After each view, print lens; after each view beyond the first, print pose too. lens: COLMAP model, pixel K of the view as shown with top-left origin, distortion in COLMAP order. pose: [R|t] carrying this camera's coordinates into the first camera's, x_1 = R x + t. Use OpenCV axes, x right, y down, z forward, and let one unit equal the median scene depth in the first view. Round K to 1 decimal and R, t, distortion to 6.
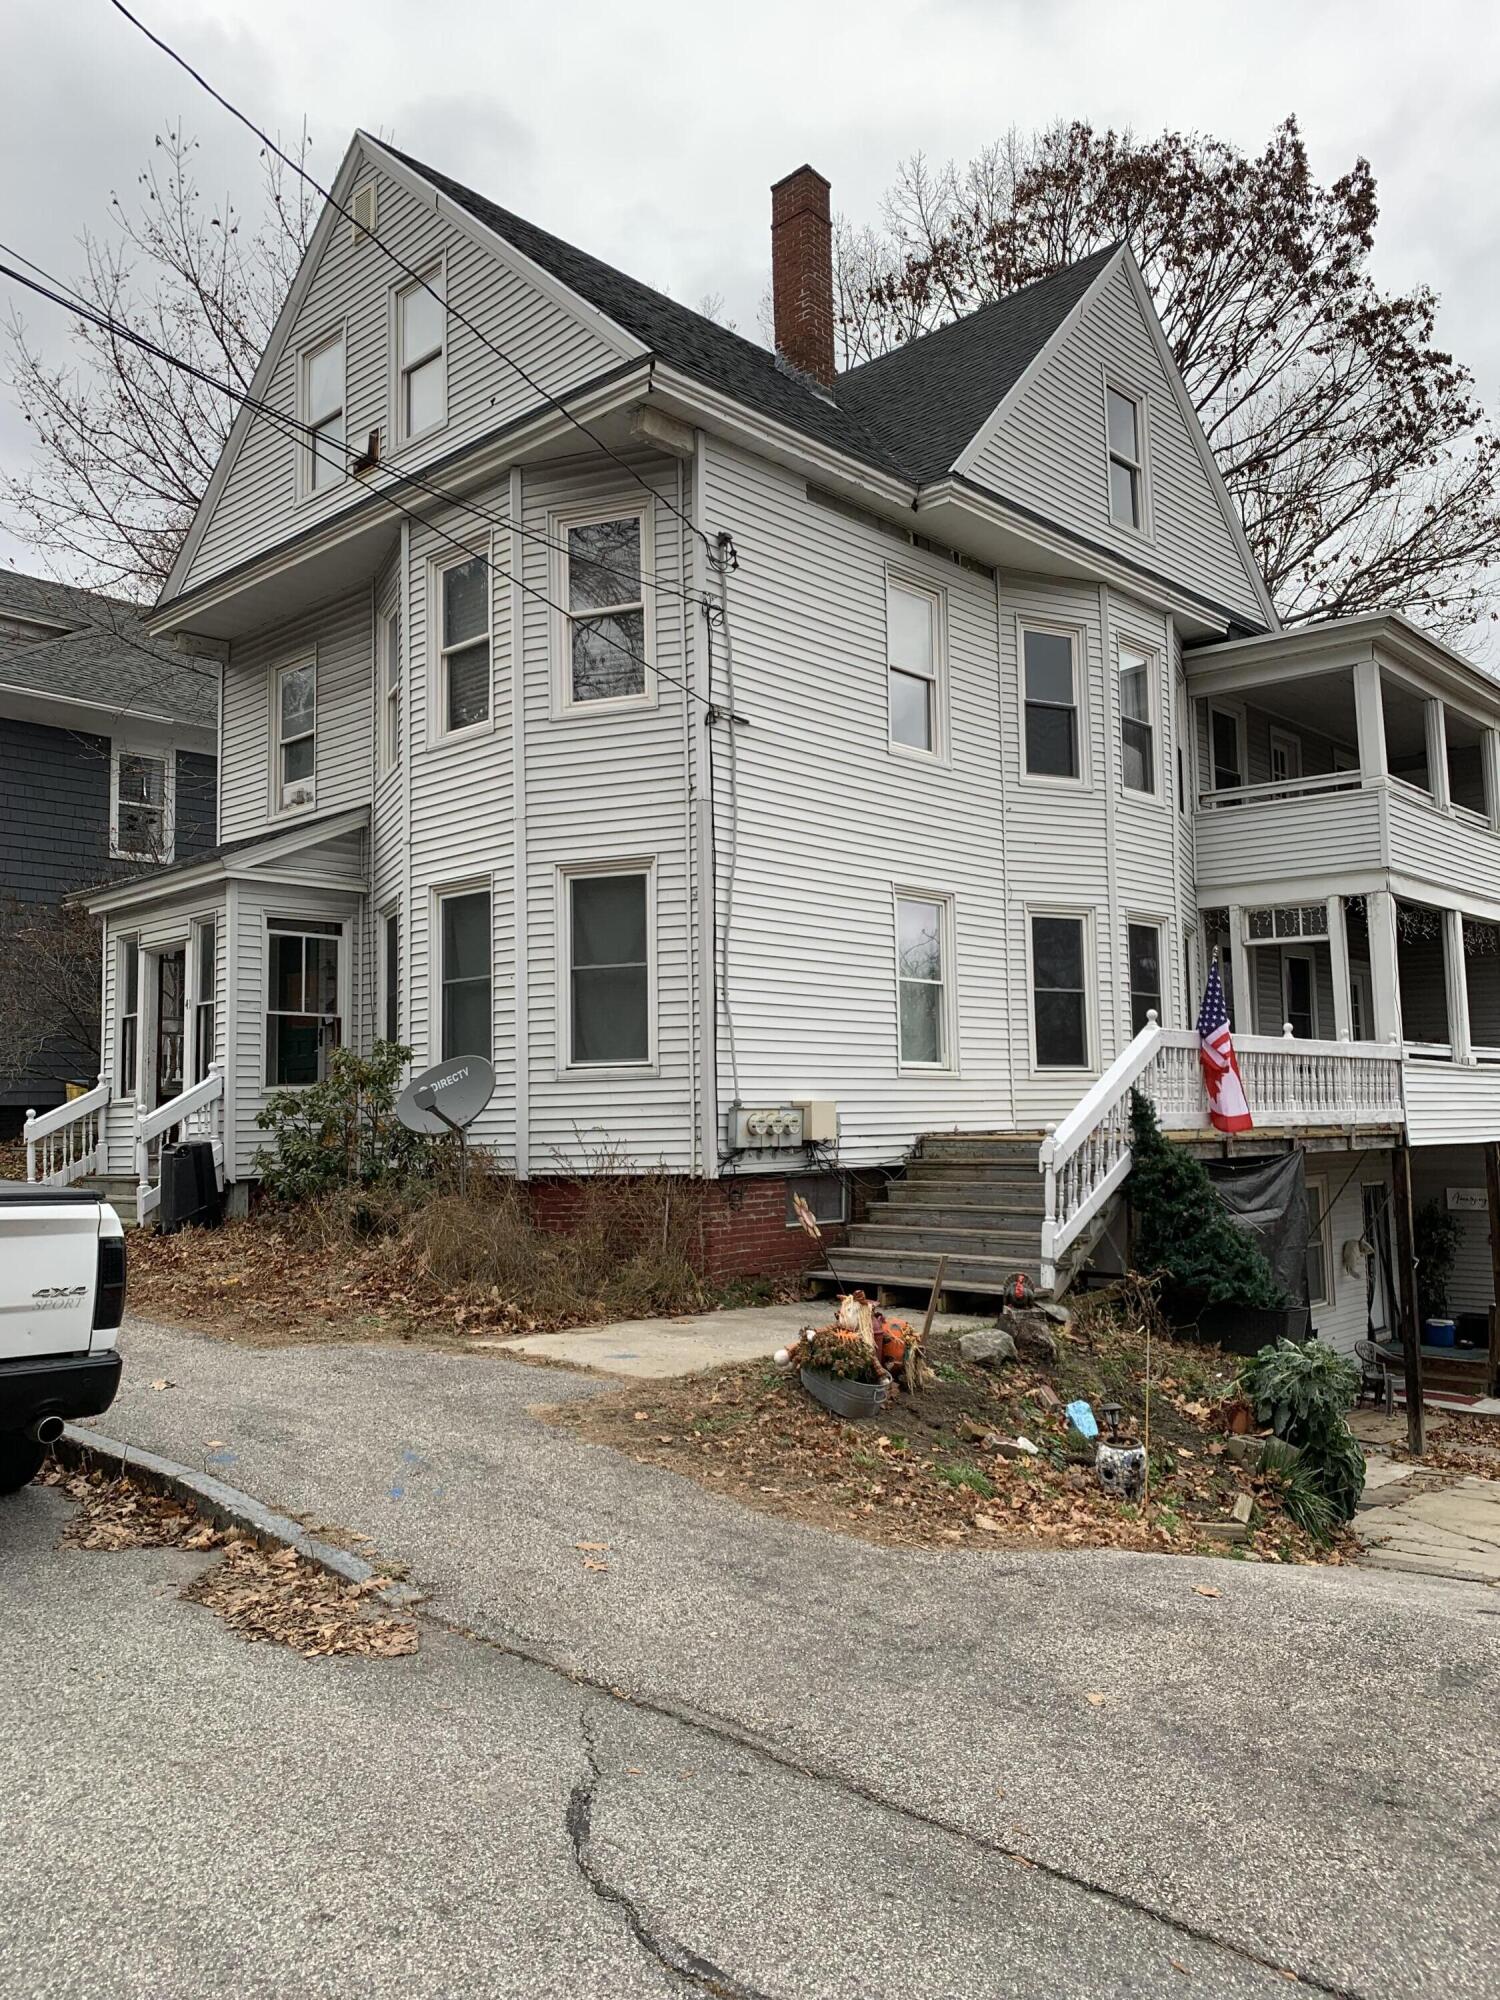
lens RADIAL K [[1511.3, 0, 748.3], [0, 1511.3, 987.1], [0, 0, 1]] dist [0.081270, -0.103357]
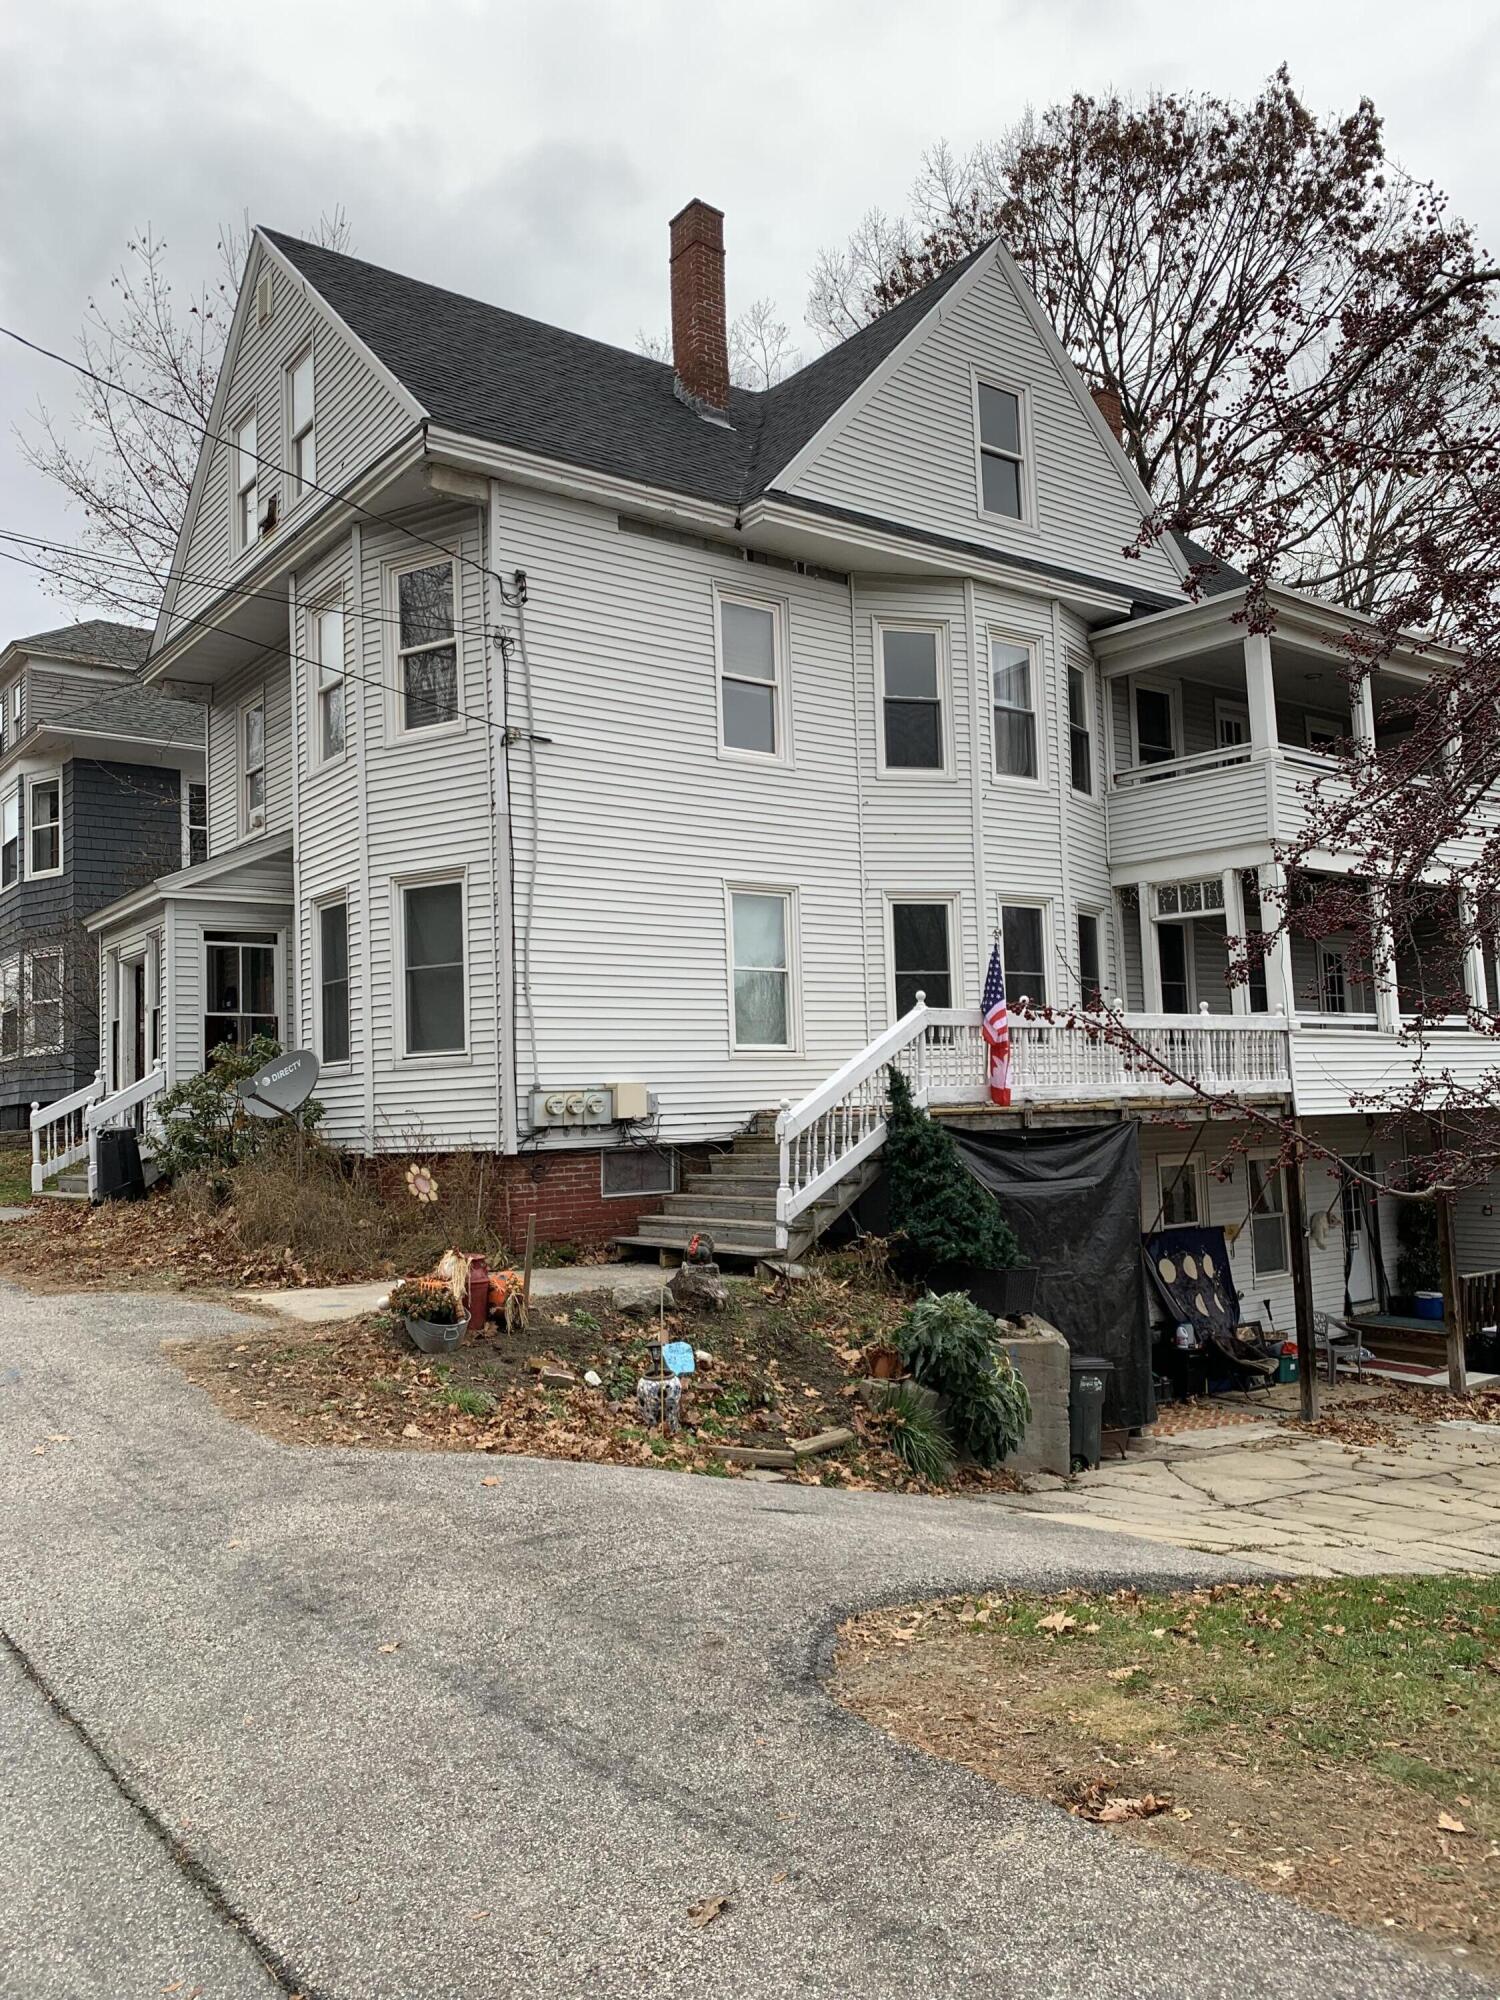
lens RADIAL K [[1520.6, 0, 750.0], [0, 1520.6, 1000.0], [0, 0, 1]] dist [0.072430, -0.081467]
pose [[0.984683, -0.028104, -0.172073, 0.292962], [0.031352, 0.999377, 0.016187, 0.000163], [0.171511, -0.021334, 0.984951, -0.063617]]
